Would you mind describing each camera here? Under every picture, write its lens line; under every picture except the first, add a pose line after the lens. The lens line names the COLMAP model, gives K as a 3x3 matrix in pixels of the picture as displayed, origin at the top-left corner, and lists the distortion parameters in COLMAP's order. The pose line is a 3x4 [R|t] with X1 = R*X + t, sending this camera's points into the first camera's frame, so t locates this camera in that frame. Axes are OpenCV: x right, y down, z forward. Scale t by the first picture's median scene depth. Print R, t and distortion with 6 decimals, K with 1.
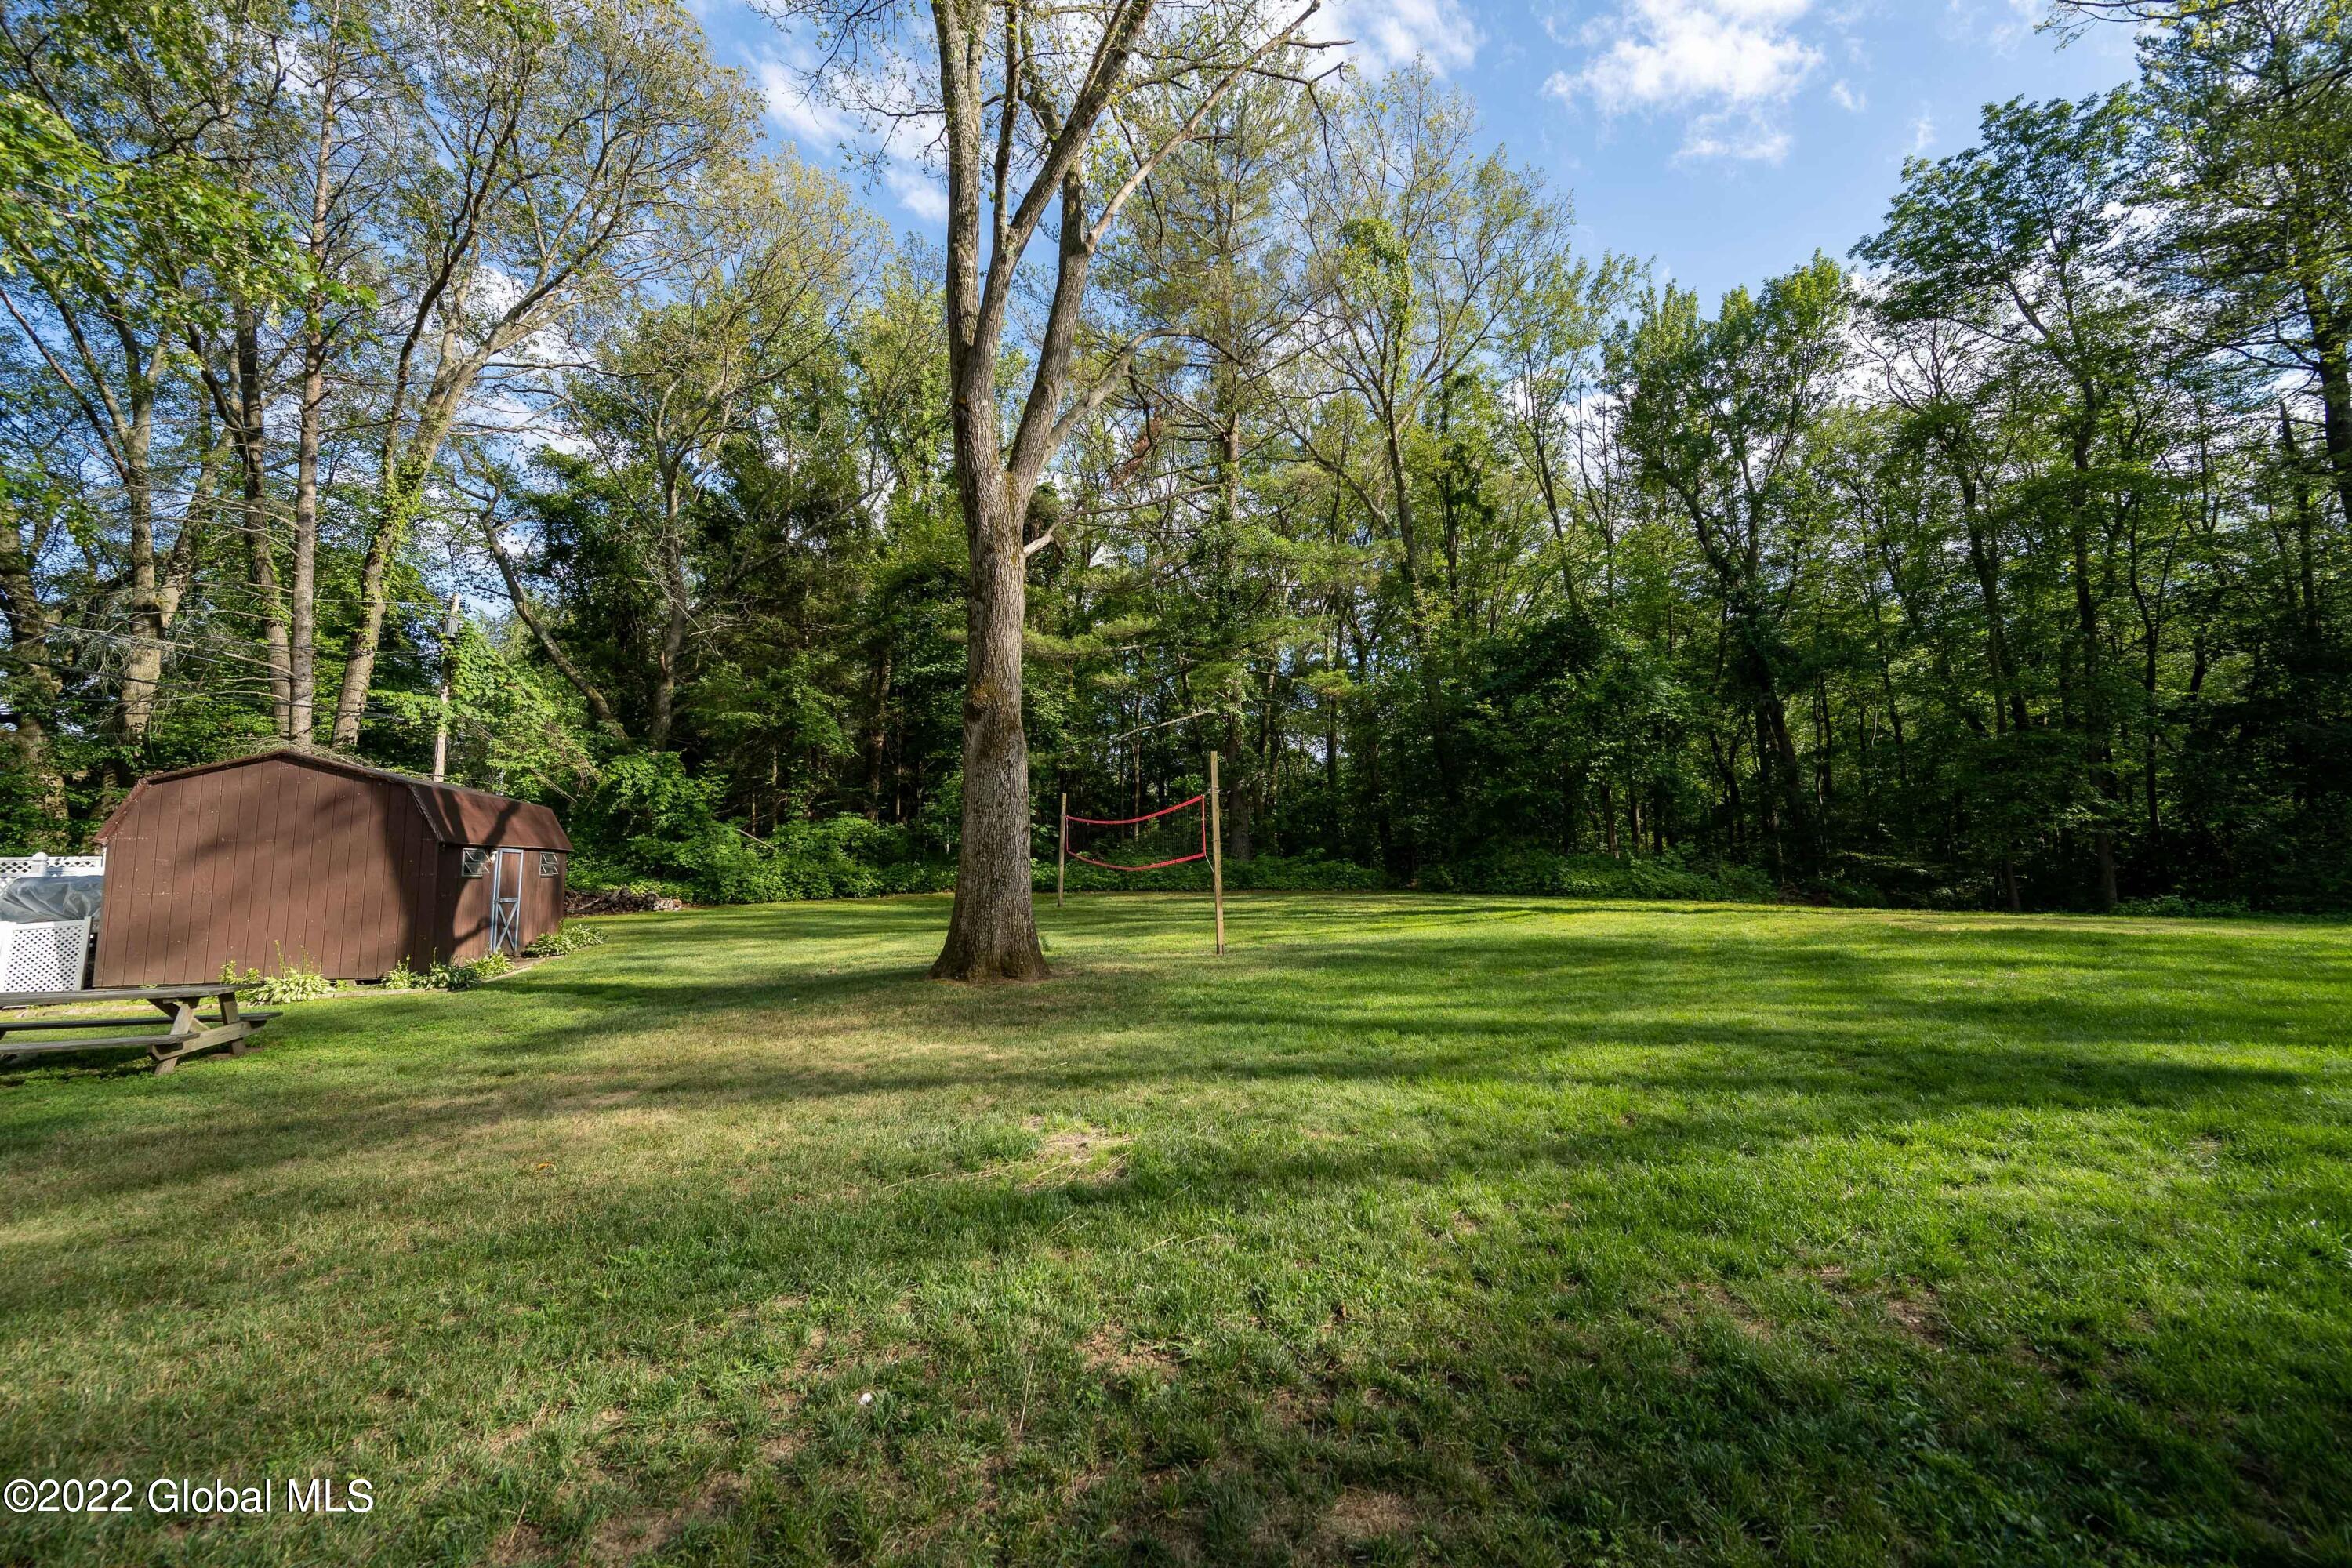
lens RADIAL K [[934.4, 0, 1177.8], [0, 934.4, 783.6], [0, 0, 1]] dist [0.000914, -0.000046]
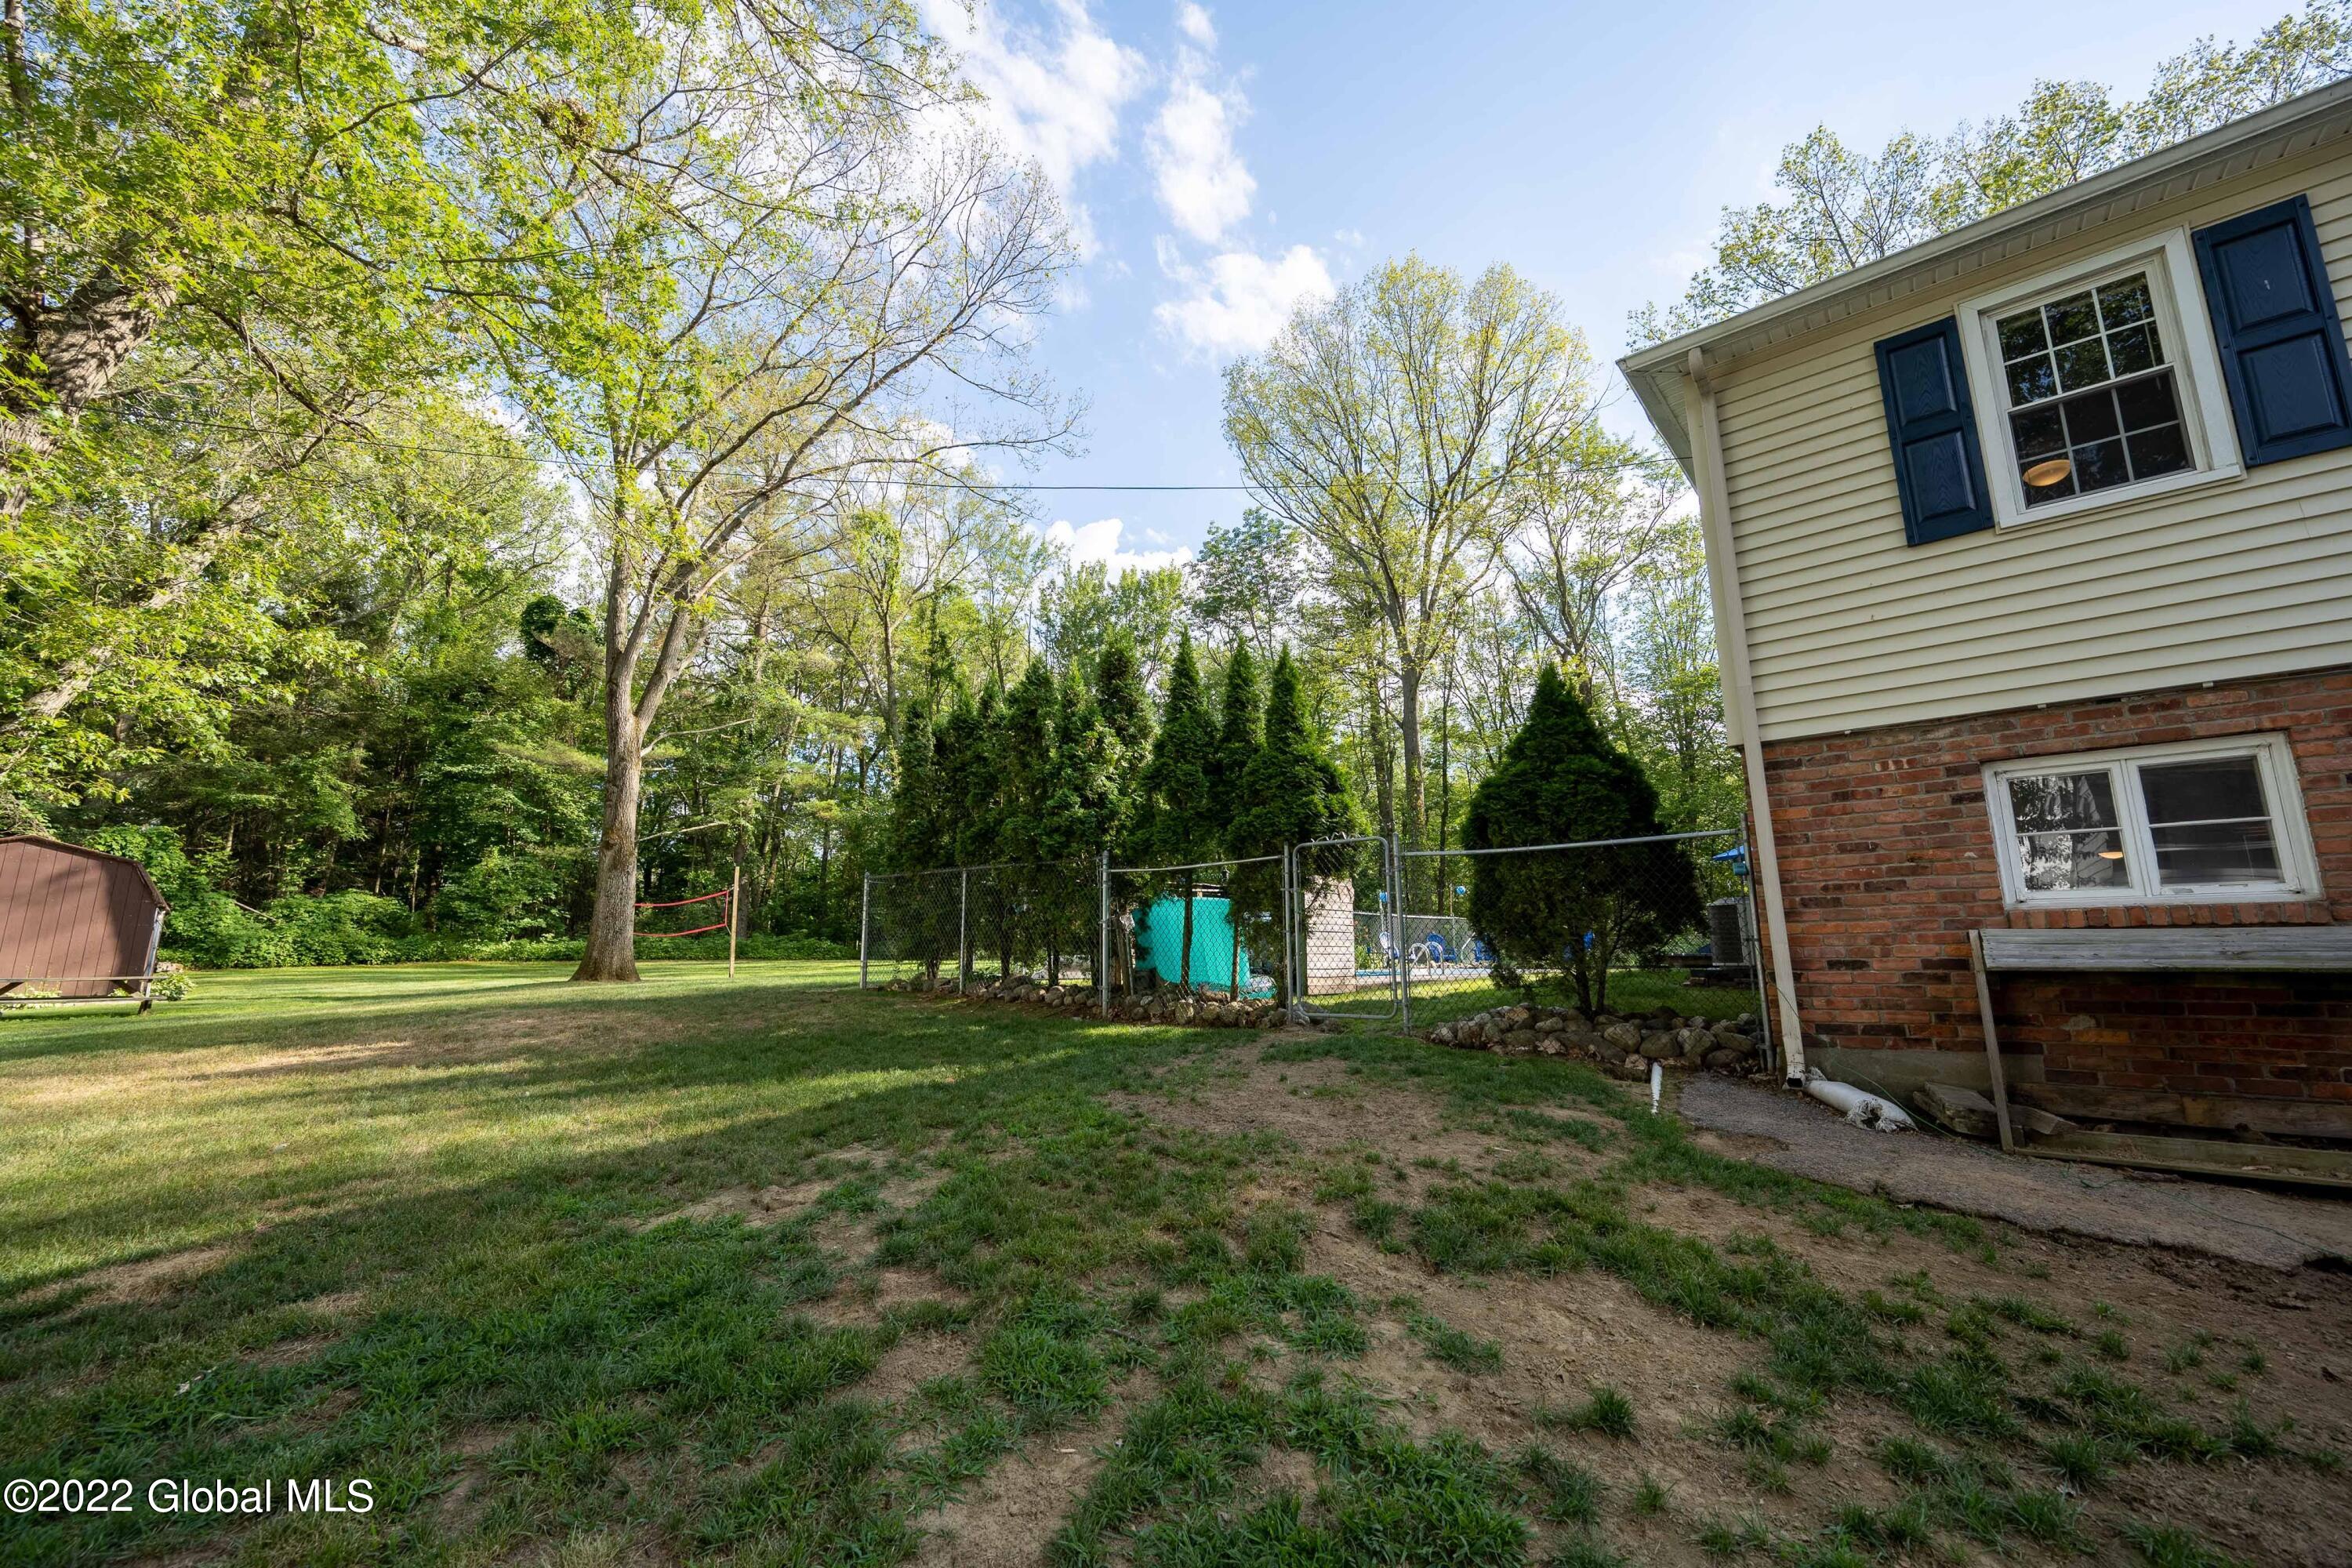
lens RADIAL K [[934.4, 0, 1181.1], [0, 934.4, 784.8], [0, 0, 1]] dist [0.000914, -0.000046]
pose [[0.870322, 0.093597, 0.483508, -0.047792], [-0.045313, 0.992829, -0.110626, -0.014703], [-0.490394, 0.074371, 0.868322, -0.470749]]
